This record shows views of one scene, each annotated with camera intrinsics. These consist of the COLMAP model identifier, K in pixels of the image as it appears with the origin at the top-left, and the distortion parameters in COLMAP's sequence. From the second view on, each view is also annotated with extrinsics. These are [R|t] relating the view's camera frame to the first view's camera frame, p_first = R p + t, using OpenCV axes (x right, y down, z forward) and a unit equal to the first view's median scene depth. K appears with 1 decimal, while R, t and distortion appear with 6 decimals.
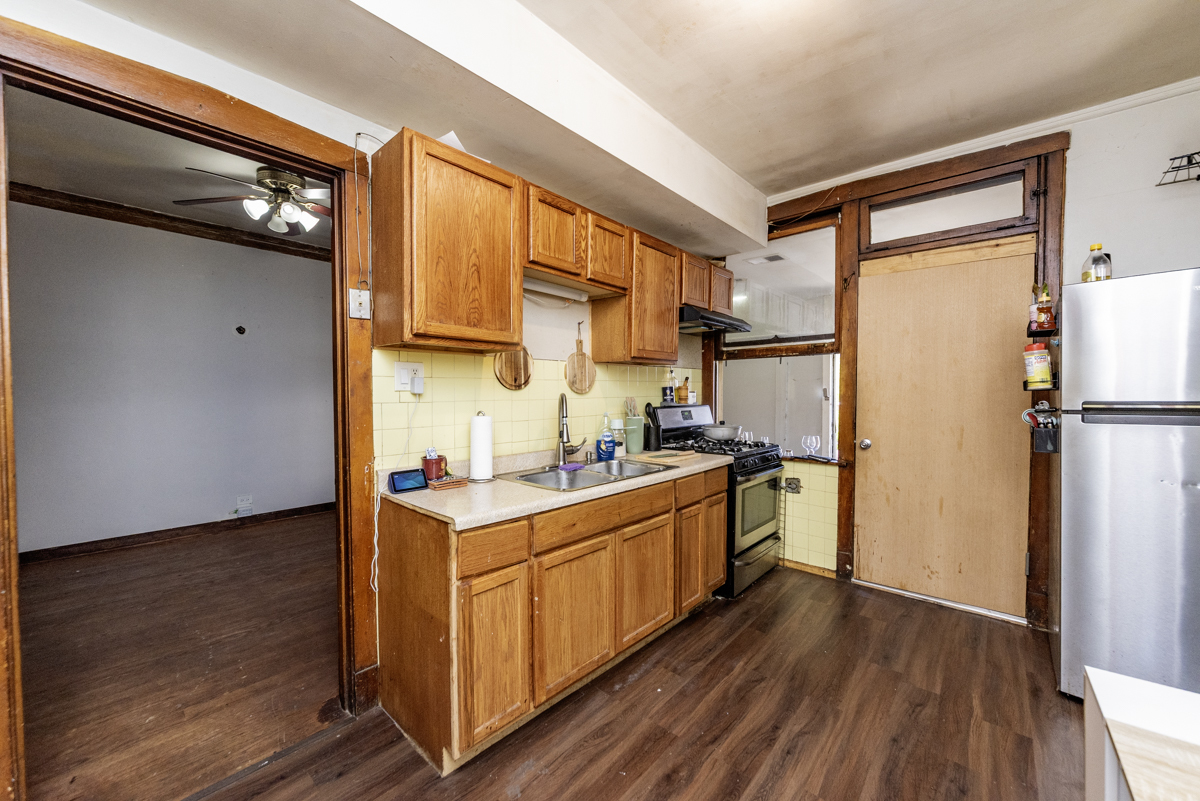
lens RADIAL K [[466.2, 0, 601.0], [0, 466.2, 404.0], [0, 0, 1]] dist [0.000044, -0.000008]
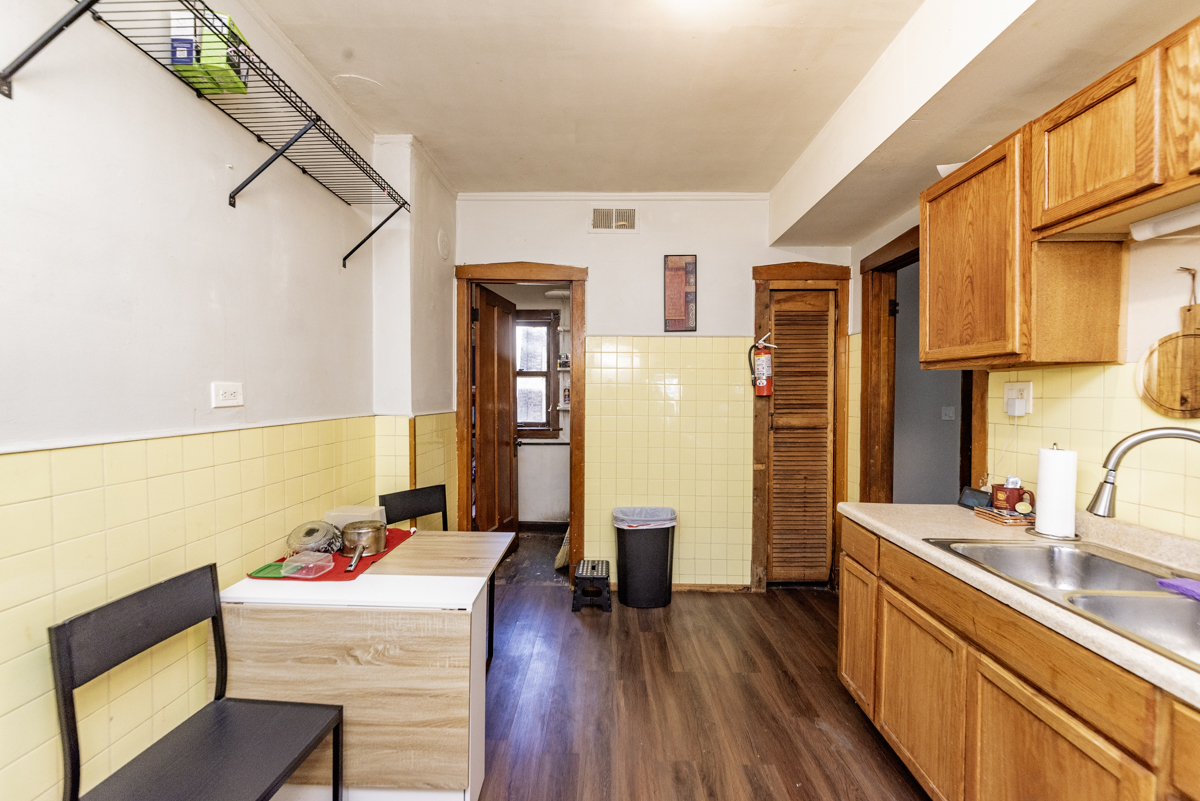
lens RADIAL K [[466.2, 0, 595.9], [0, 466.2, 398.5], [0, 0, 1]] dist [0.000044, -0.000008]
pose [[-0.764835, -0.005927, -0.644199, 0.878257], [-0.029326, 0.999241, 0.025624, -0.060437], [0.643559, 0.038490, -0.764428, 1.232744]]
